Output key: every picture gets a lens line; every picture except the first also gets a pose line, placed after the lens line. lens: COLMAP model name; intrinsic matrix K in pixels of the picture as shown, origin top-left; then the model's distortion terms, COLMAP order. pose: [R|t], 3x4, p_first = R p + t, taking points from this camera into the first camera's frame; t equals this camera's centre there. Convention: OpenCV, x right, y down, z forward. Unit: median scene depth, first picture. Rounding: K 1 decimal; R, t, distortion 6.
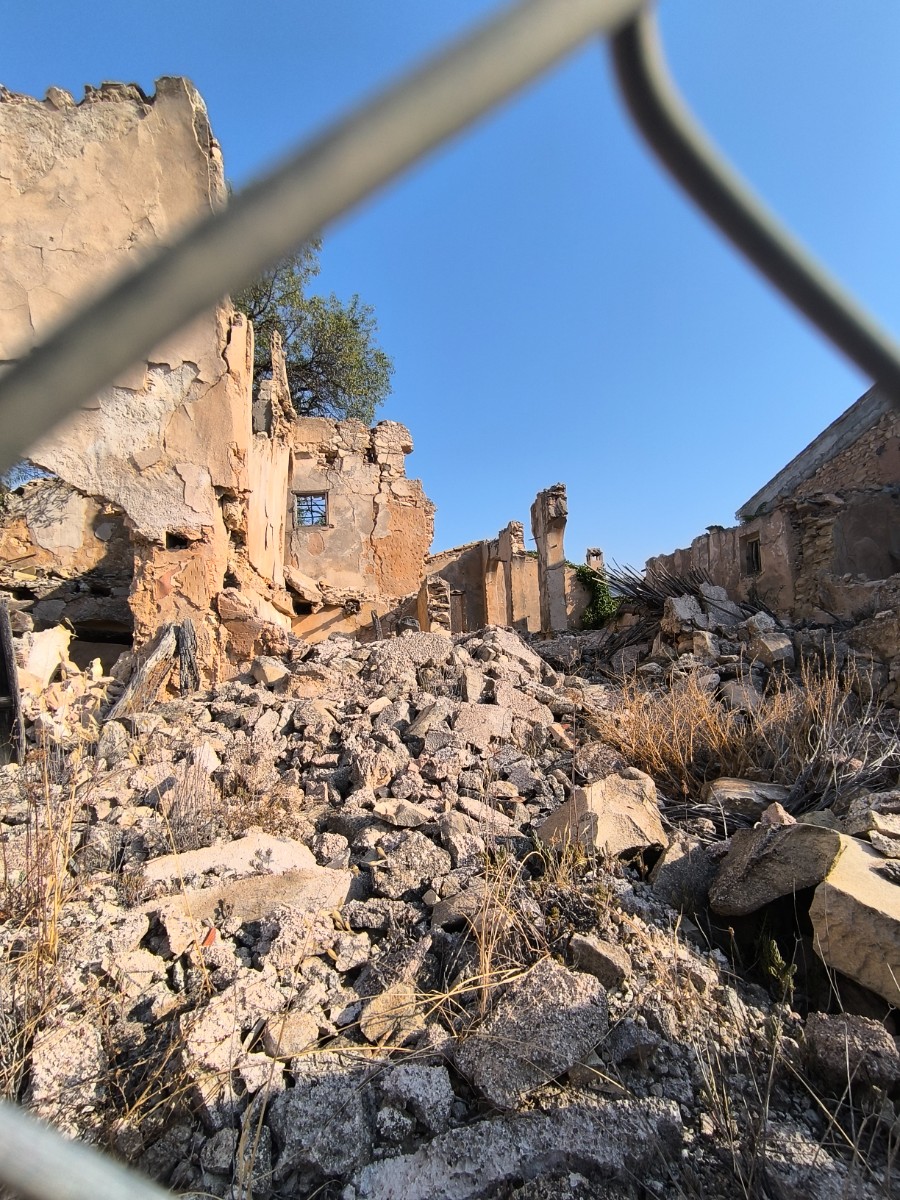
lens RADIAL K [[546.6, 0, 449.6], [0, 546.6, 602.8], [0, 0, 1]] dist [-0.008050, 0.004729]
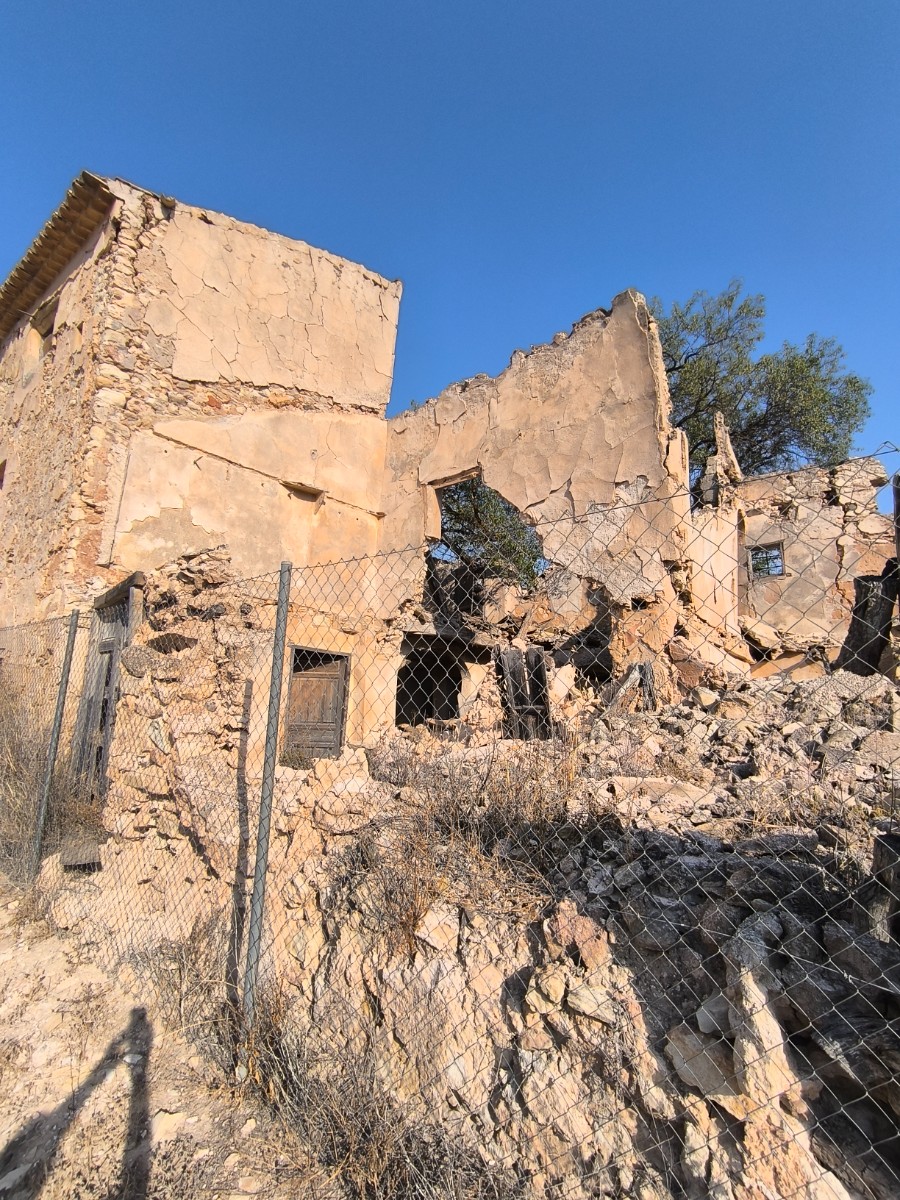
lens RADIAL K [[546.6, 0, 446.7], [0, 546.6, 600.8], [0, 0, 1]] dist [-0.008050, 0.004729]
pose [[0.669028, -0.080489, -0.738866, 0.198092], [0.004691, 0.994556, -0.104096, 0.021940], [0.743223, 0.066177, 0.665763, -0.283544]]
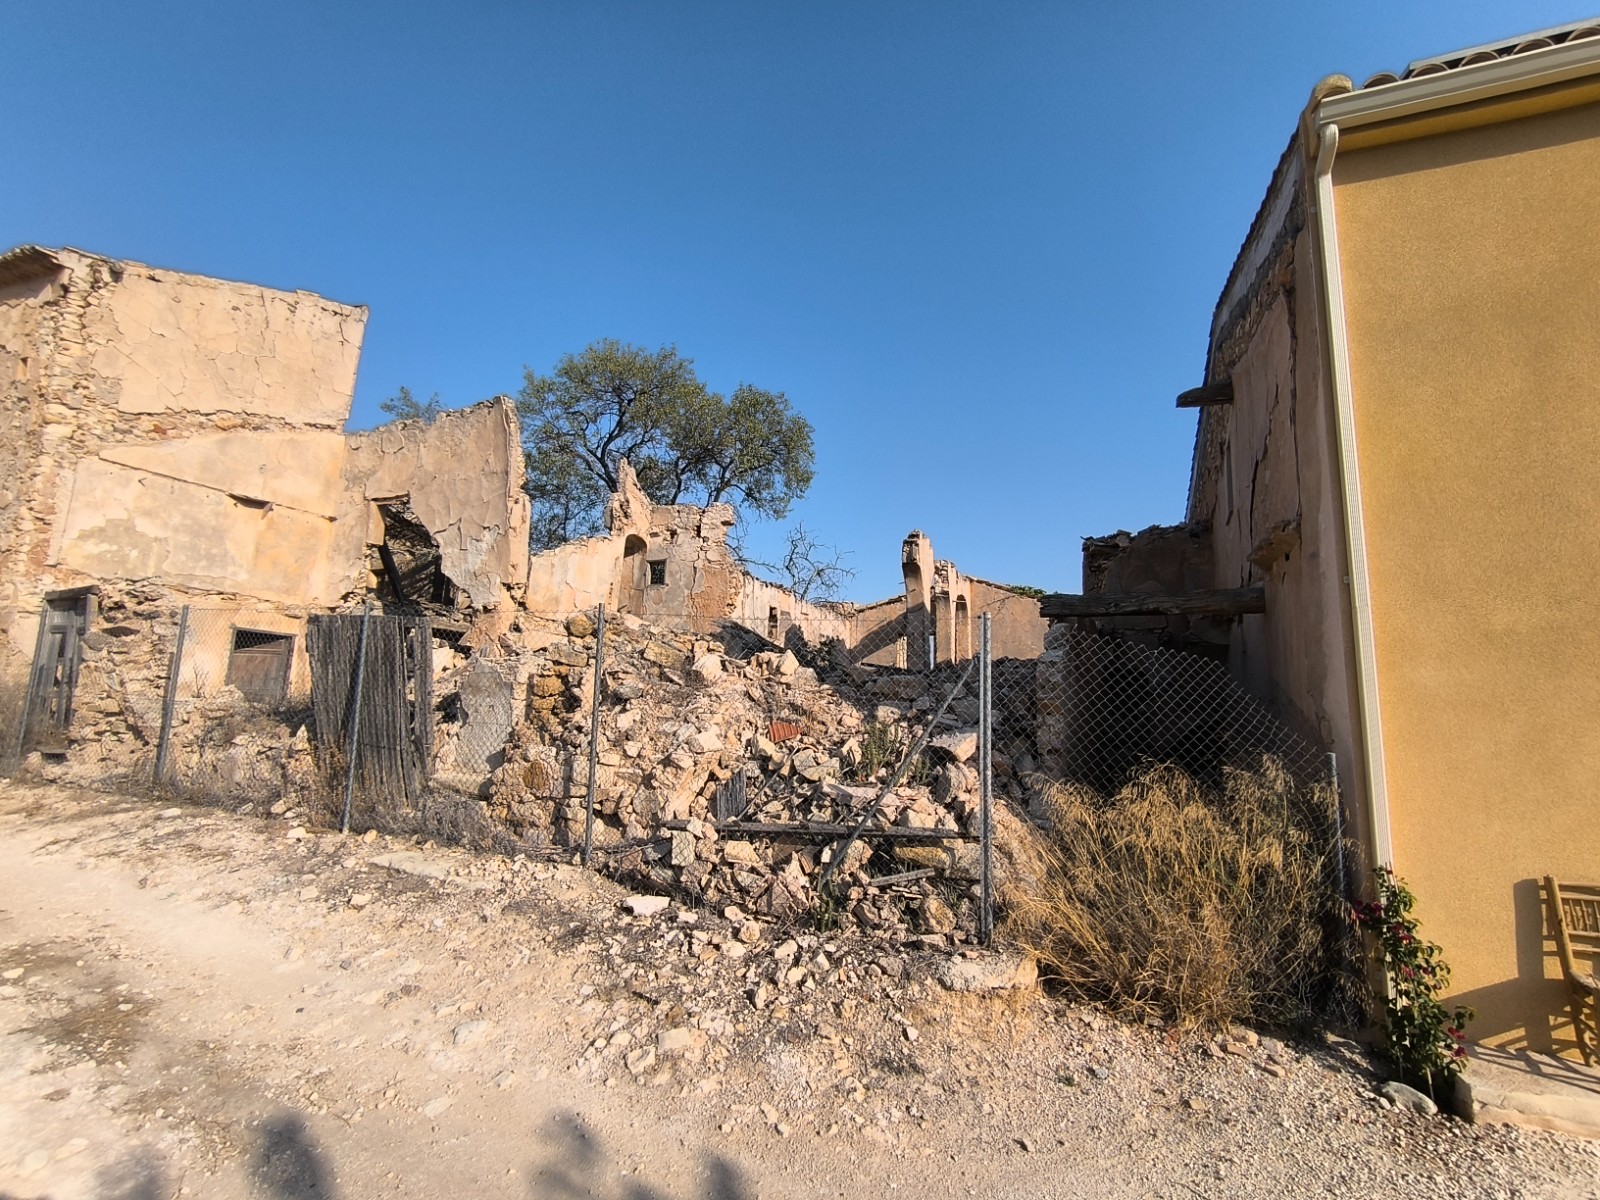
lens RADIAL K [[728.8, 0, 802.9], [0, 728.8, 596.2], [0, 0, 1]] dist [-0.008050, 0.004729]
pose [[0.865722, -0.011490, -0.500394, 1.933280], [-0.019127, 0.998247, -0.056013, -0.025561], [0.500160, 0.058062, 0.863984, -0.836620]]
